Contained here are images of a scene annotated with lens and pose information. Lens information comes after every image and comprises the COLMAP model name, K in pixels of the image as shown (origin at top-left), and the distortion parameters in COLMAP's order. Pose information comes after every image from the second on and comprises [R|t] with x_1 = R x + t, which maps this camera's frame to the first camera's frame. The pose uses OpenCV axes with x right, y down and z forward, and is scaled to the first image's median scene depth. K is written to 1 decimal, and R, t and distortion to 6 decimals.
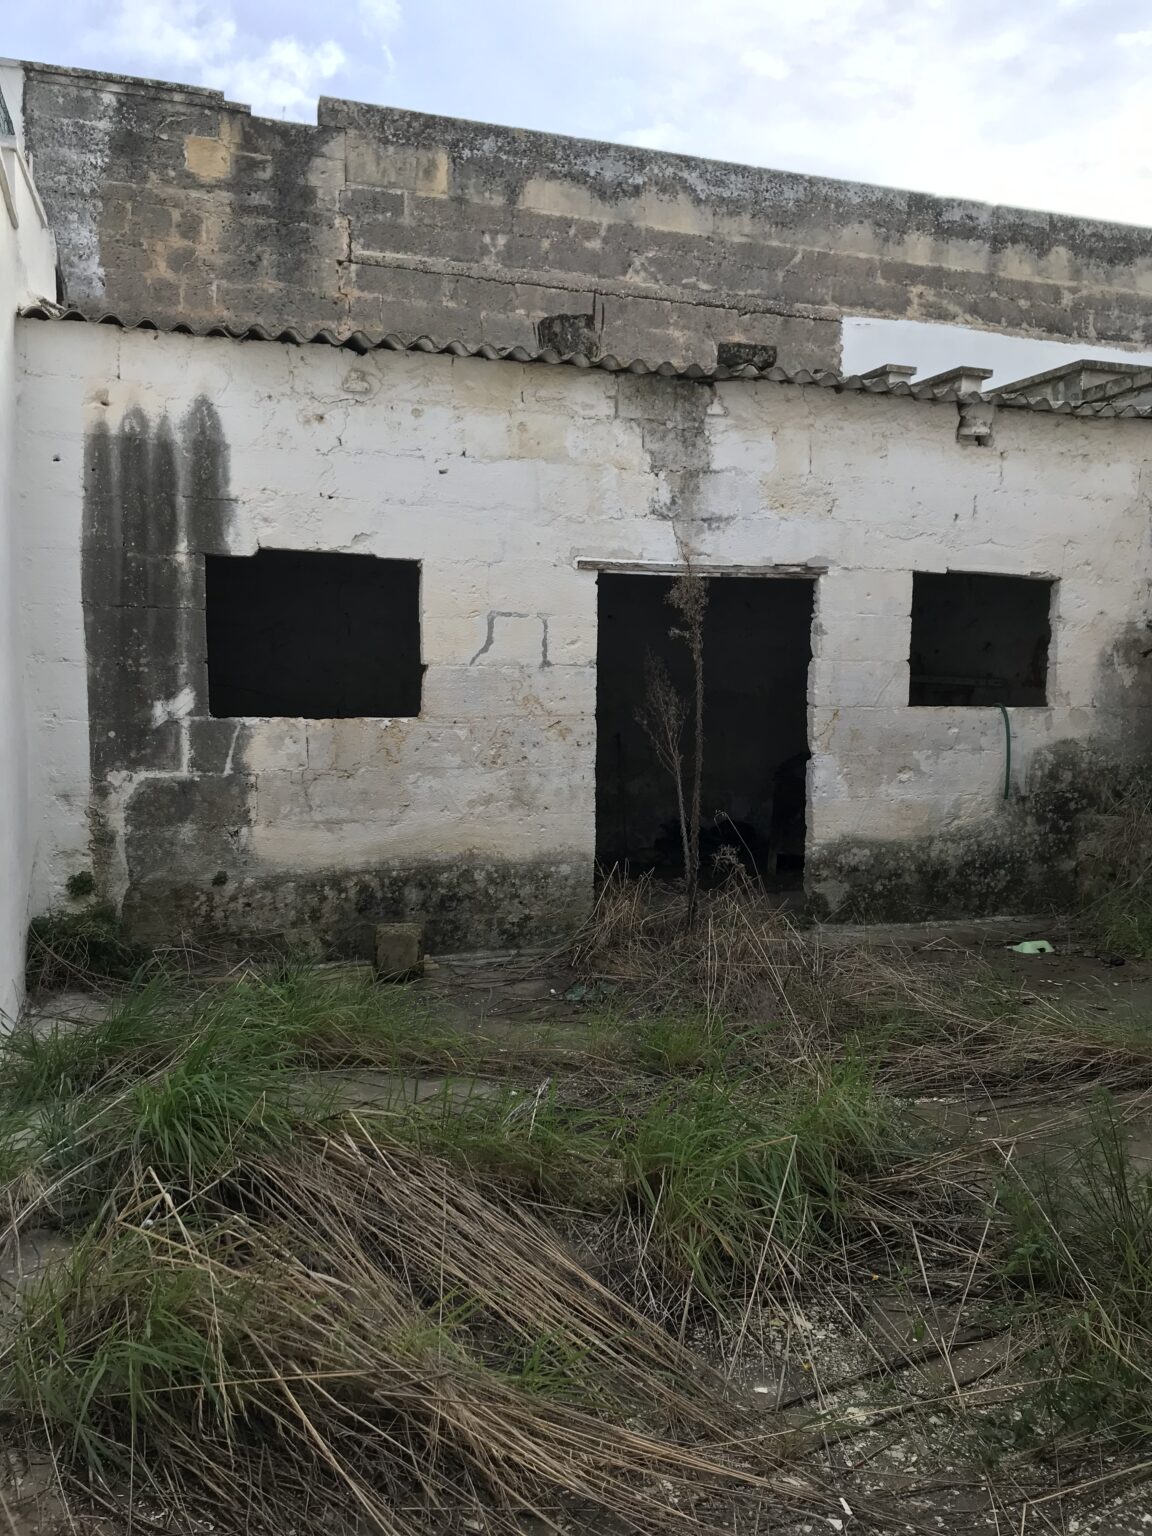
lens RADIAL K [[1256.7, 0, 577.8], [0, 1256.7, 753.4], [0, 0, 1]] dist [0.038685, -0.036842]
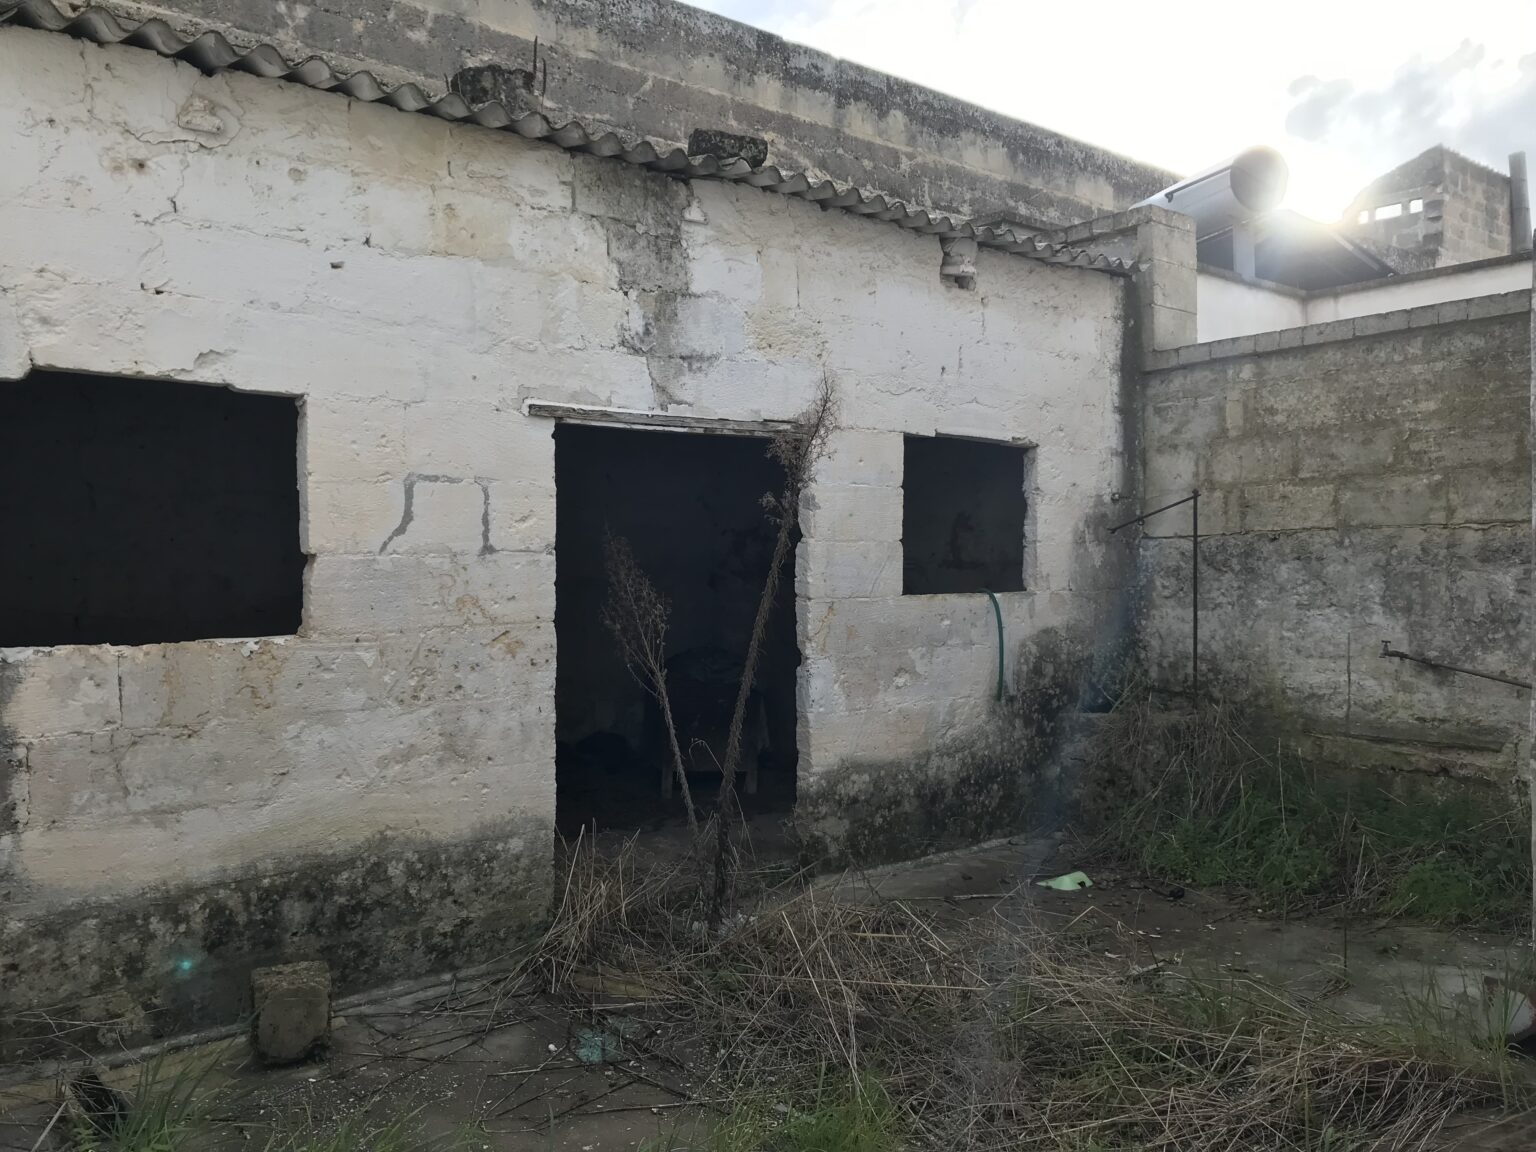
lens RADIAL K [[1256.7, 0, 743.1], [0, 1256.7, 564.8], [0, 0, 1]] dist [0.038685, -0.036842]
pose [[0.937370, -0.017060, 0.347918, -0.120485], [0.034500, 0.998436, -0.043993, -0.024701], [-0.346623, 0.053241, 0.936492, 0.263018]]
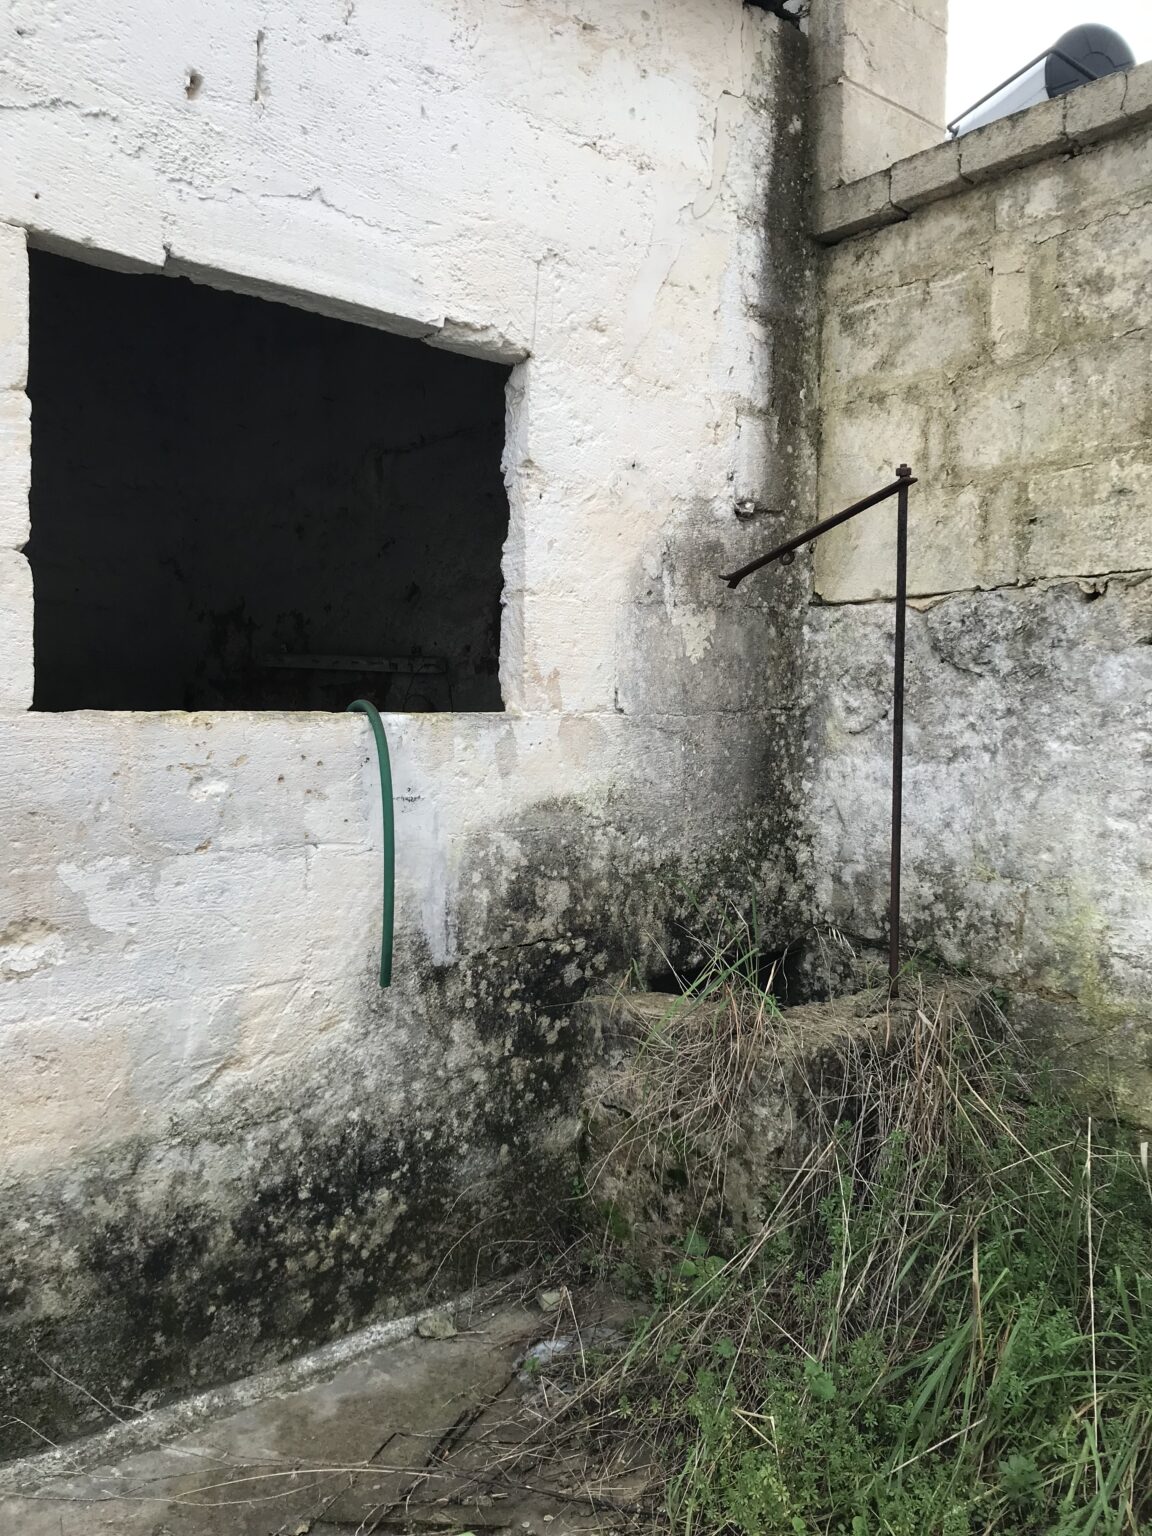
lens RADIAL K [[1256.7, 0, 571.9], [0, 1256.7, 744.7], [0, 0, 1]] dist [0.038685, -0.036842]
pose [[0.934590, -0.012955, 0.355489, 0.272863], [0.017102, 0.999817, -0.008526, -0.024839], [-0.355314, 0.014047, 0.934641, 0.682803]]
